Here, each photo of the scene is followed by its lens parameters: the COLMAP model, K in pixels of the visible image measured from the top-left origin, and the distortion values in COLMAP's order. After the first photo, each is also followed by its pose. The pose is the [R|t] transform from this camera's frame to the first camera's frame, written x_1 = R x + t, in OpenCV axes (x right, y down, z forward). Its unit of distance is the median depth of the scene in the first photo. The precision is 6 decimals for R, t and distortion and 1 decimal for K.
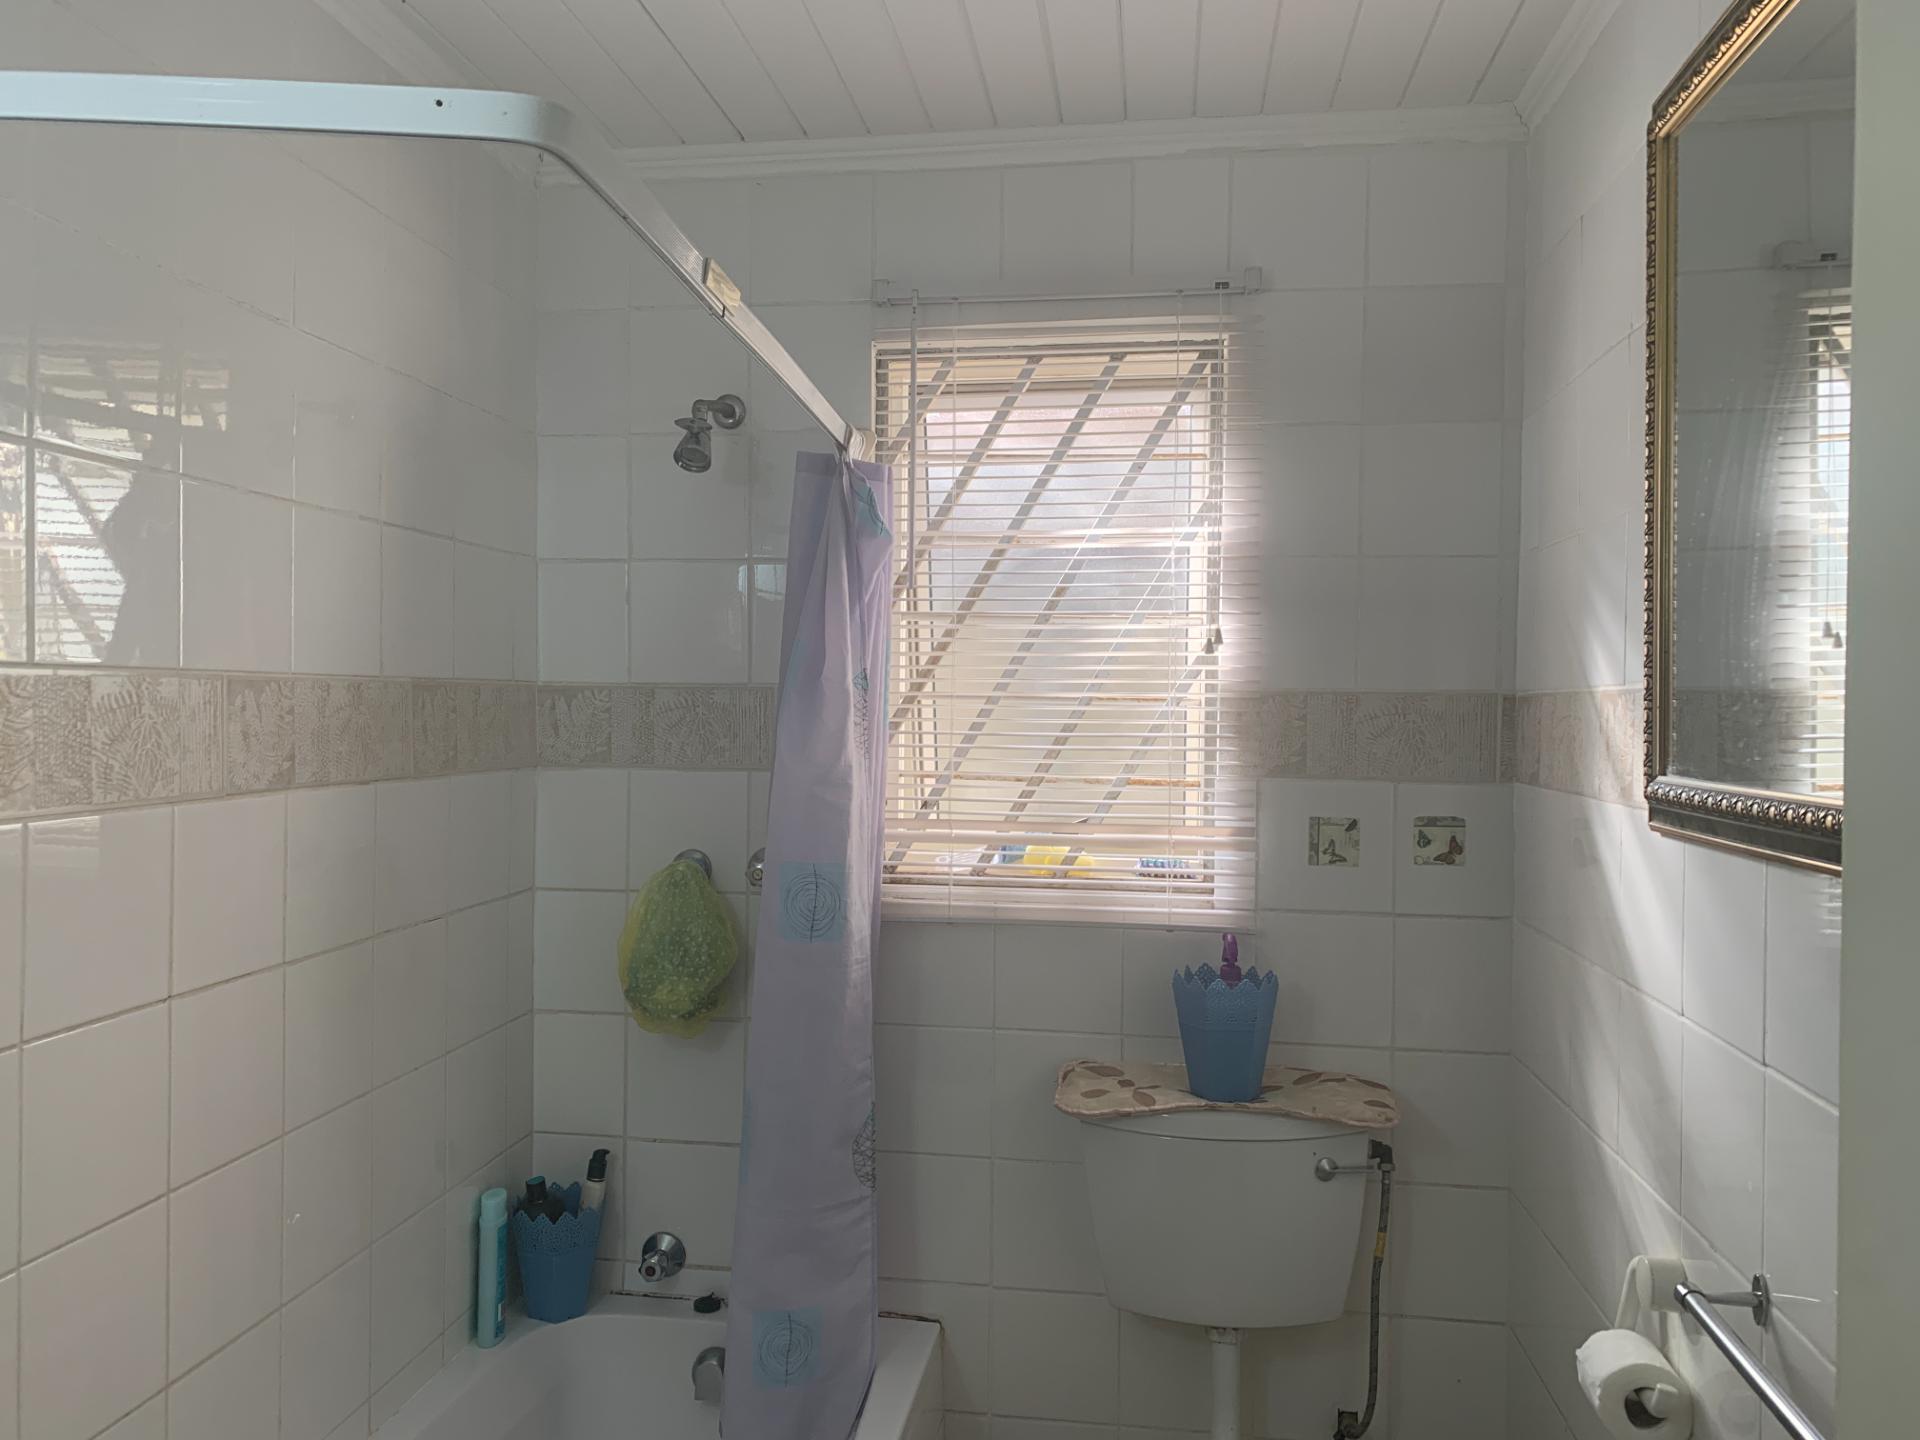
lens RADIAL K [[1457.3, 0, 963.7], [0, 1457.3, 714.1], [0, 0, 1]] dist [0.052535, -0.056973]
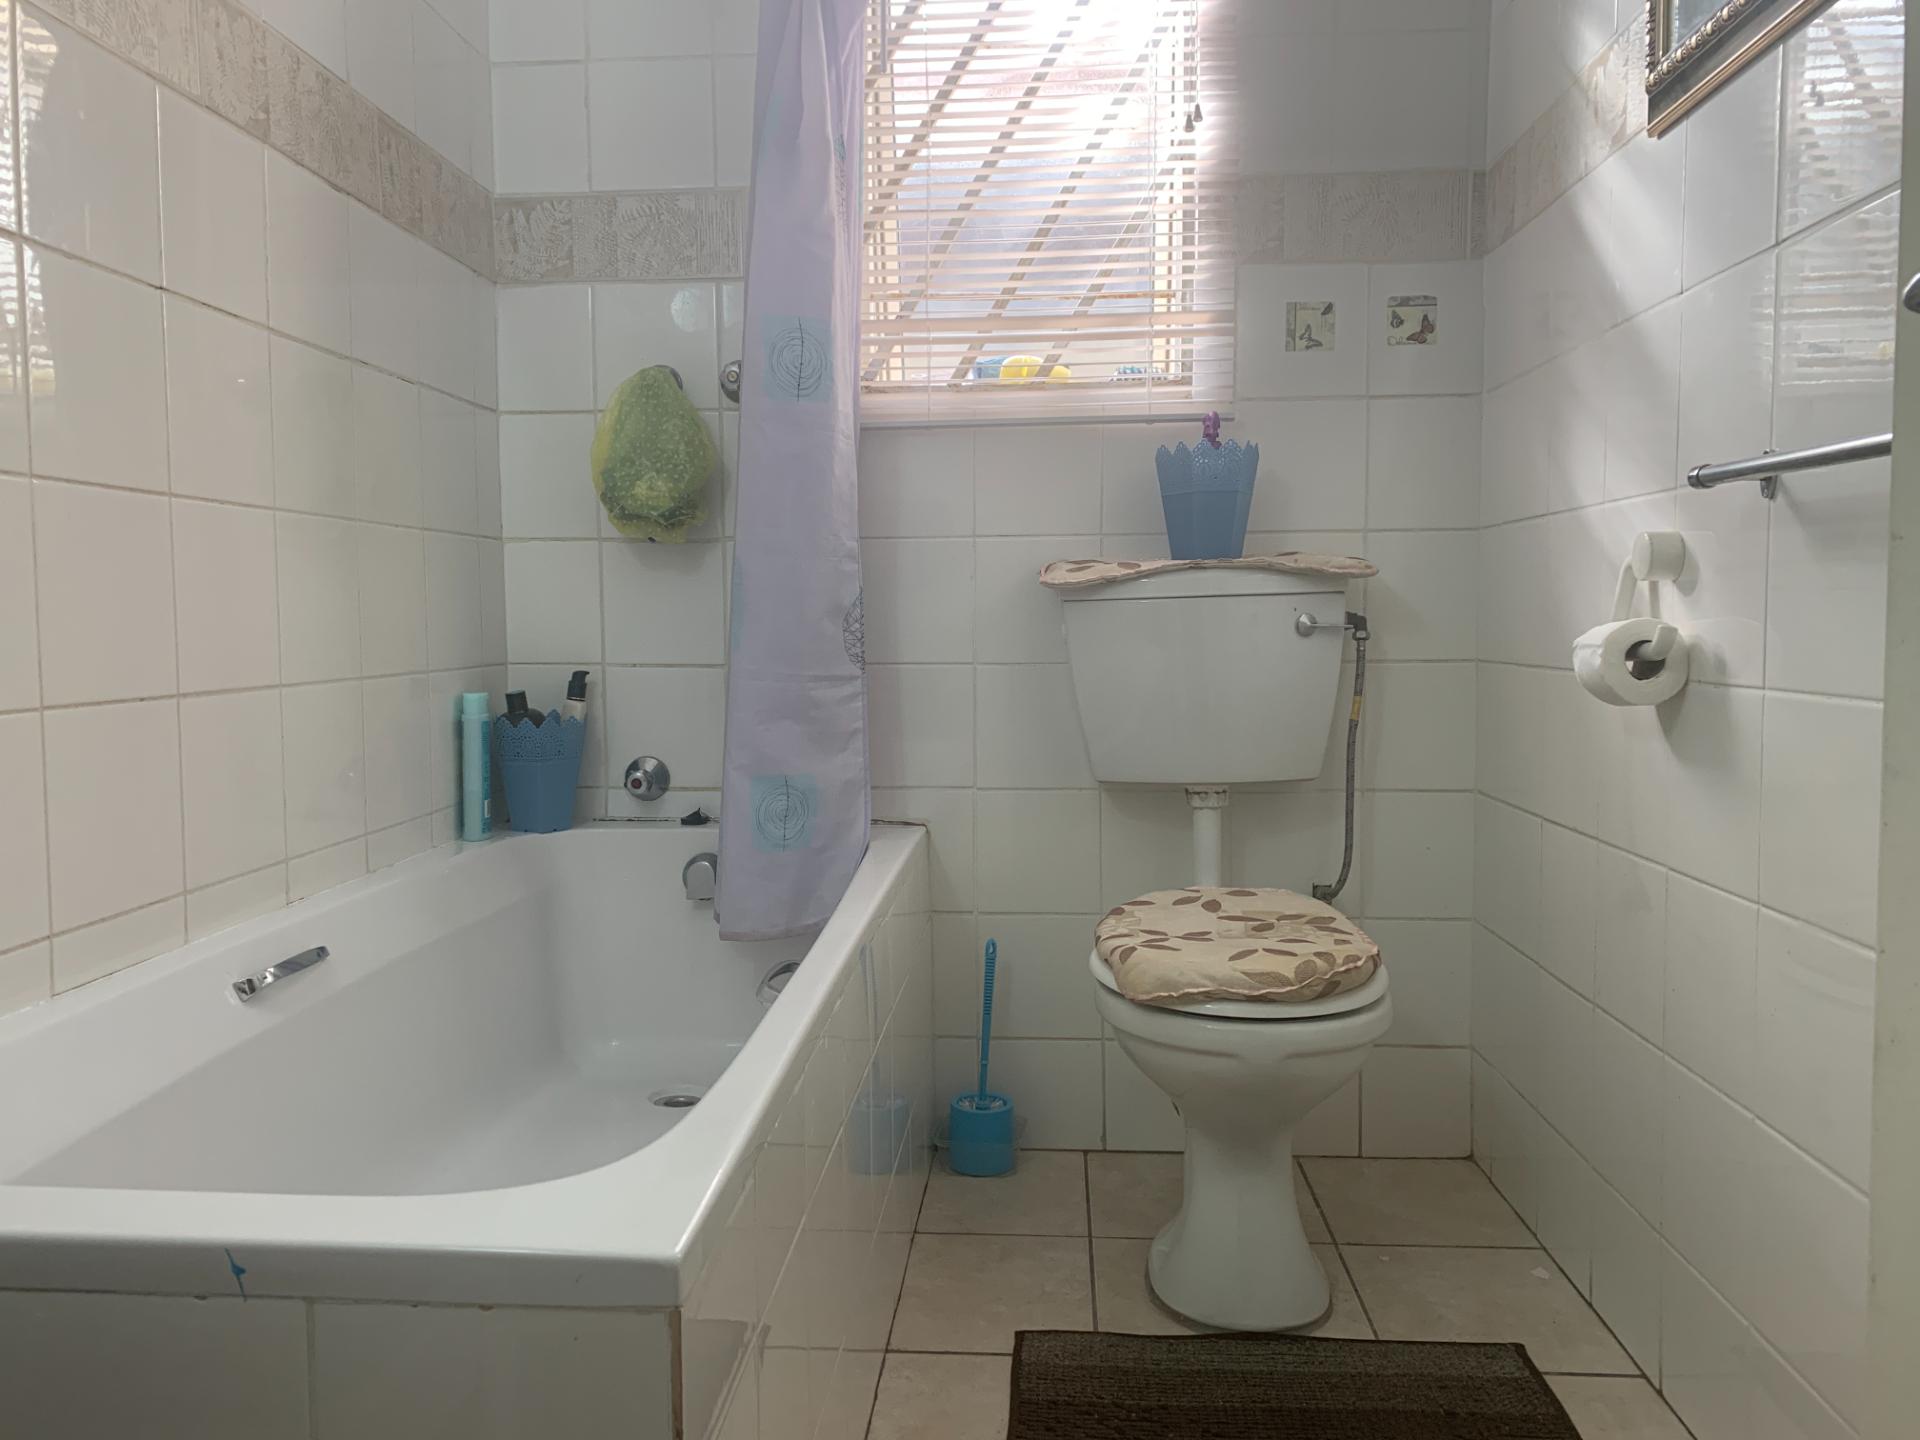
lens RADIAL K [[1457.3, 0, 961.8], [0, 1457.3, 724.4], [0, 0, 1]] dist [0.052535, -0.056973]
pose [[0.997107, -0.021539, 0.072899, -0.066597], [0.017579, 0.998357, 0.054529, 0.302119], [-0.073954, -0.053090, 0.995848, -0.006819]]
